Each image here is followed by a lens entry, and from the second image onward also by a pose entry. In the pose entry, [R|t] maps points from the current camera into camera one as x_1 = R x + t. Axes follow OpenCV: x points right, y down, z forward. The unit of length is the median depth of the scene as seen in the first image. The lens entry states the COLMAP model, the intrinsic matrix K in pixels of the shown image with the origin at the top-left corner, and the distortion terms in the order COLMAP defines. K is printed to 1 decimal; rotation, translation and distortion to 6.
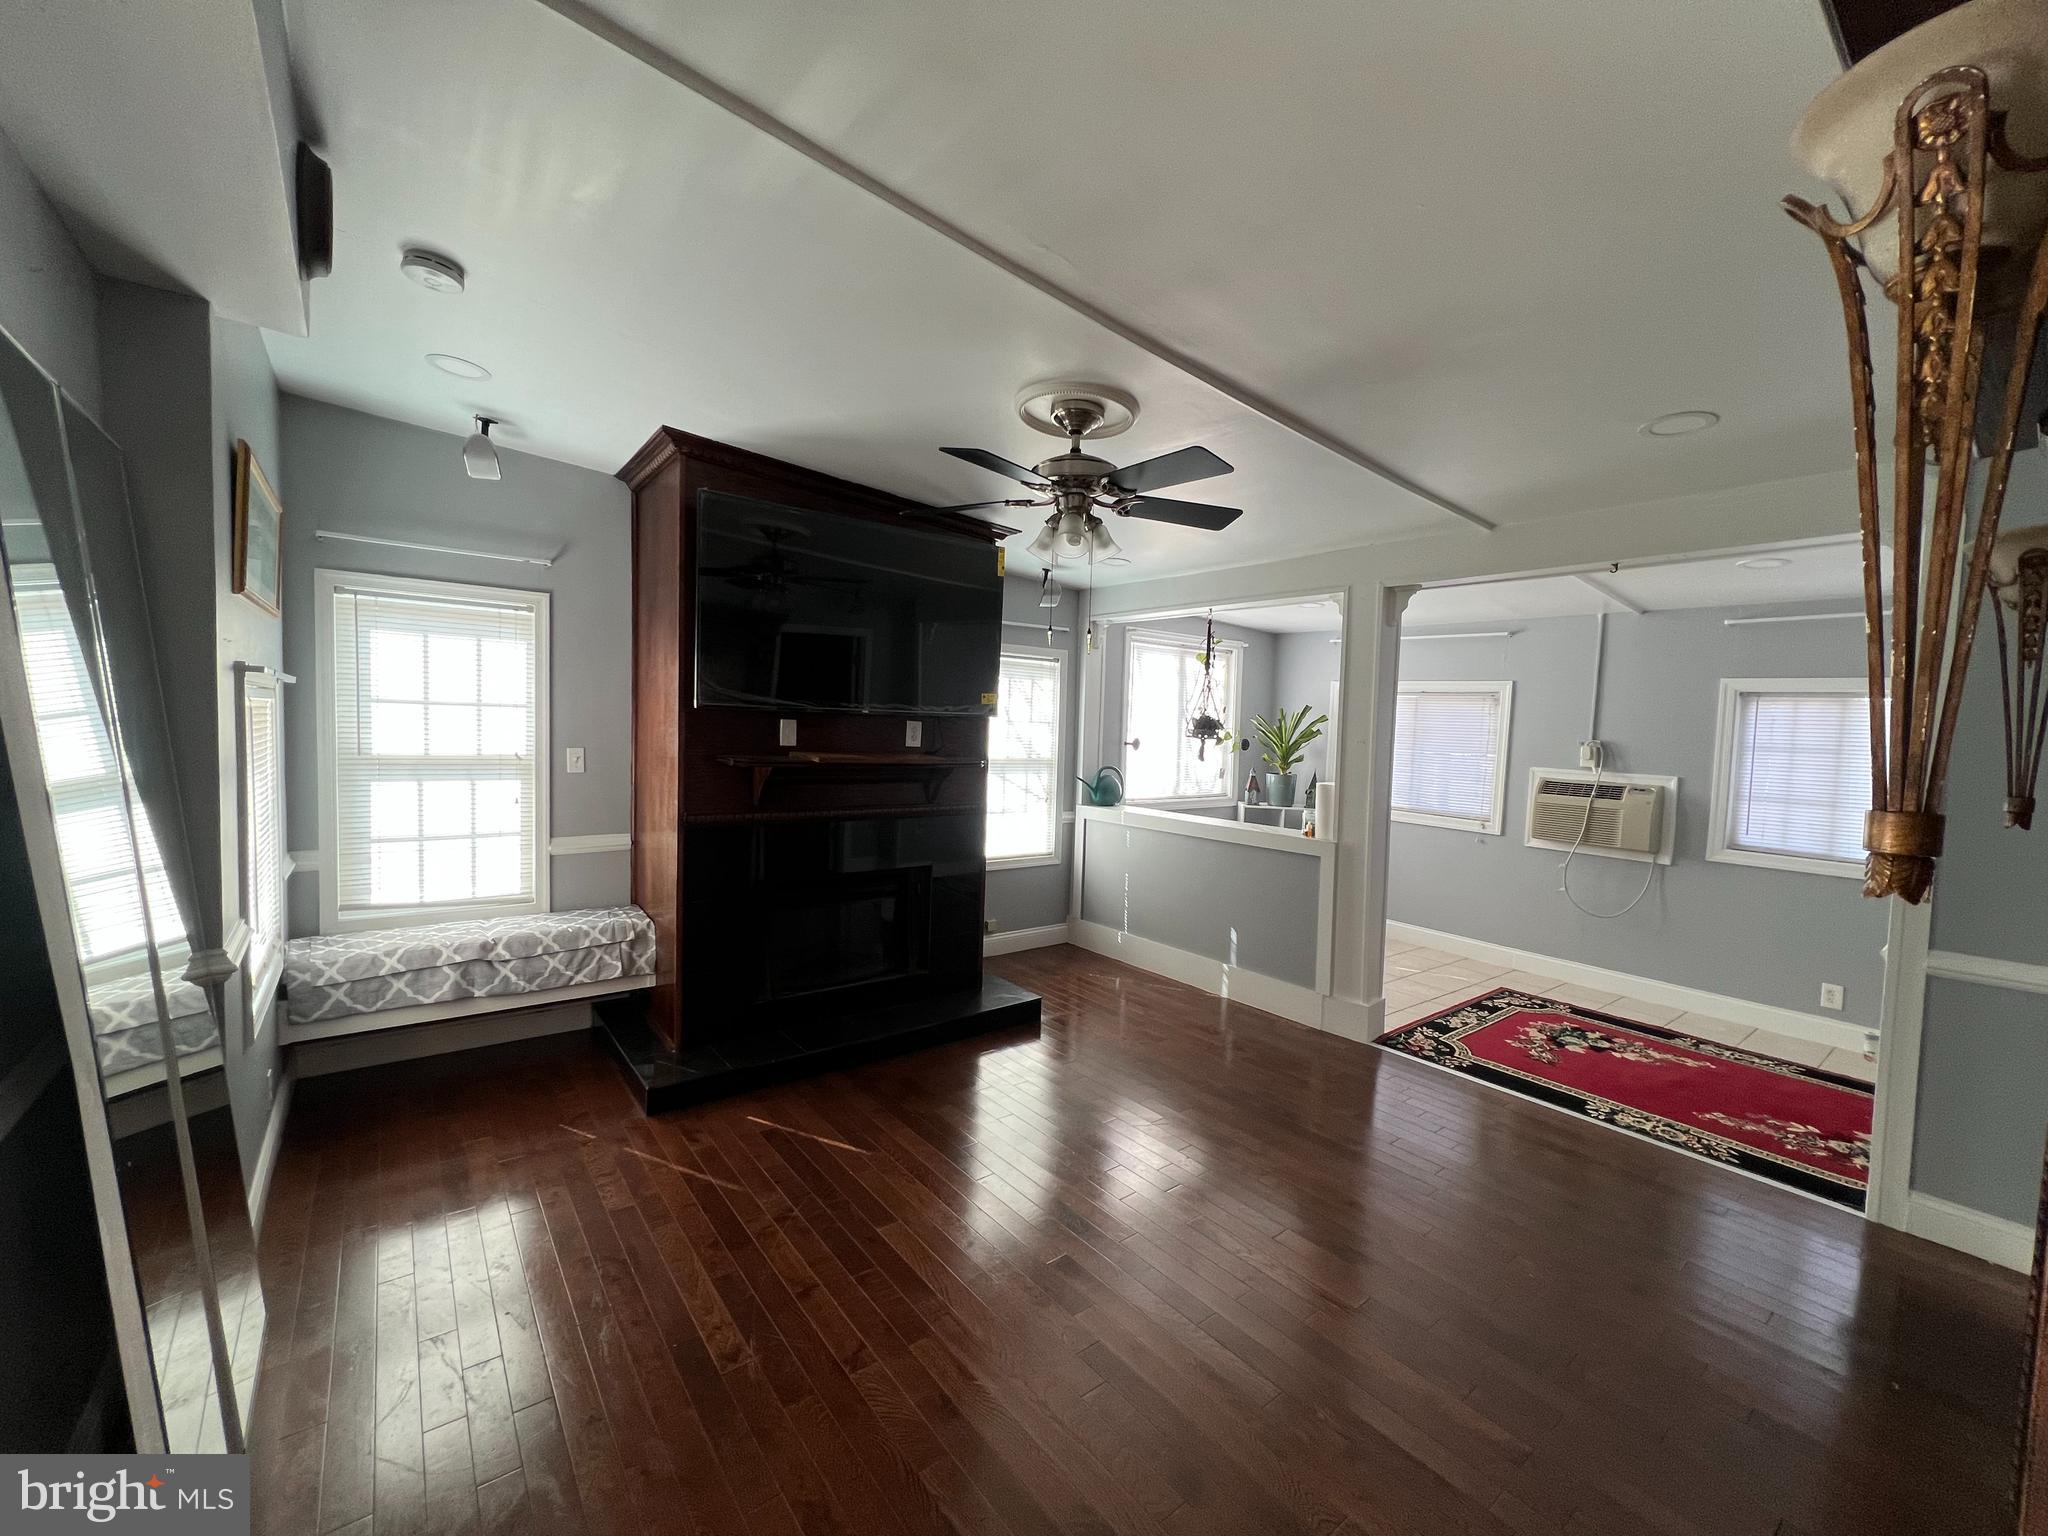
lens RADIAL K [[822.5, 0, 1025.6], [0, 822.5, 771.9], [0, 0, 1]] dist [0.000072, -0.000316]
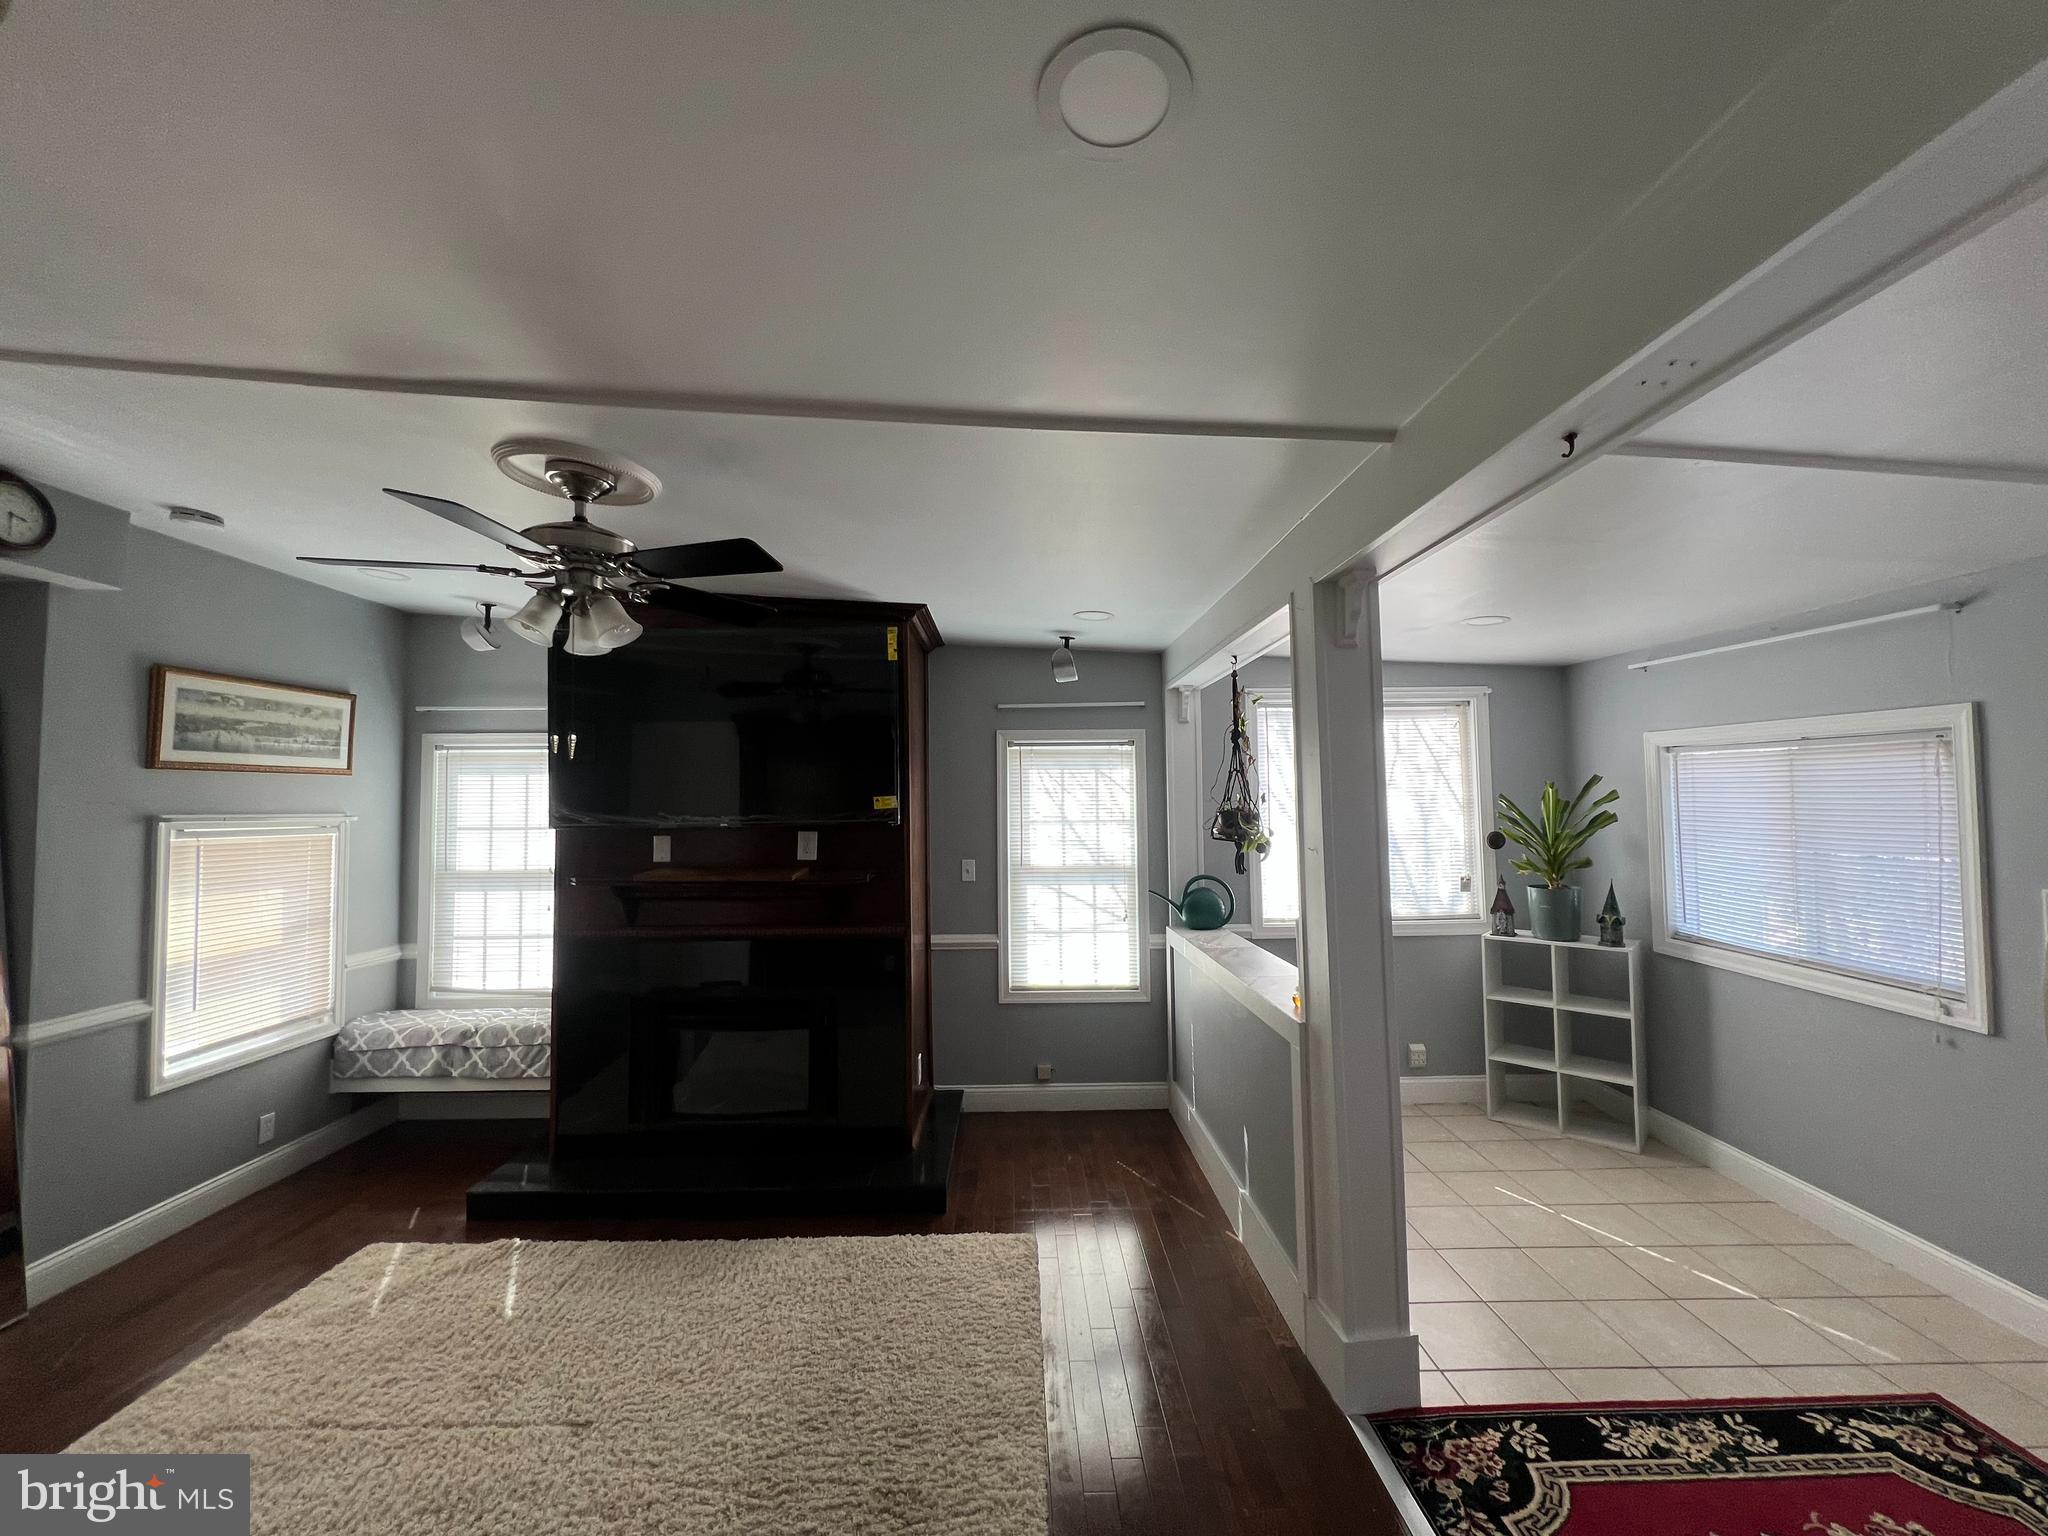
lens RADIAL K [[822.5, 0, 1025.4], [0, 822.5, 767.5], [0, 0, 1]] dist [0.000072, -0.000316]
pose [[0.799936, -0.070159, -0.595969, 0.581835], [0.001207, 0.993328, -0.115318, -0.025841], [0.600084, 0.091528, 0.794684, 0.402241]]
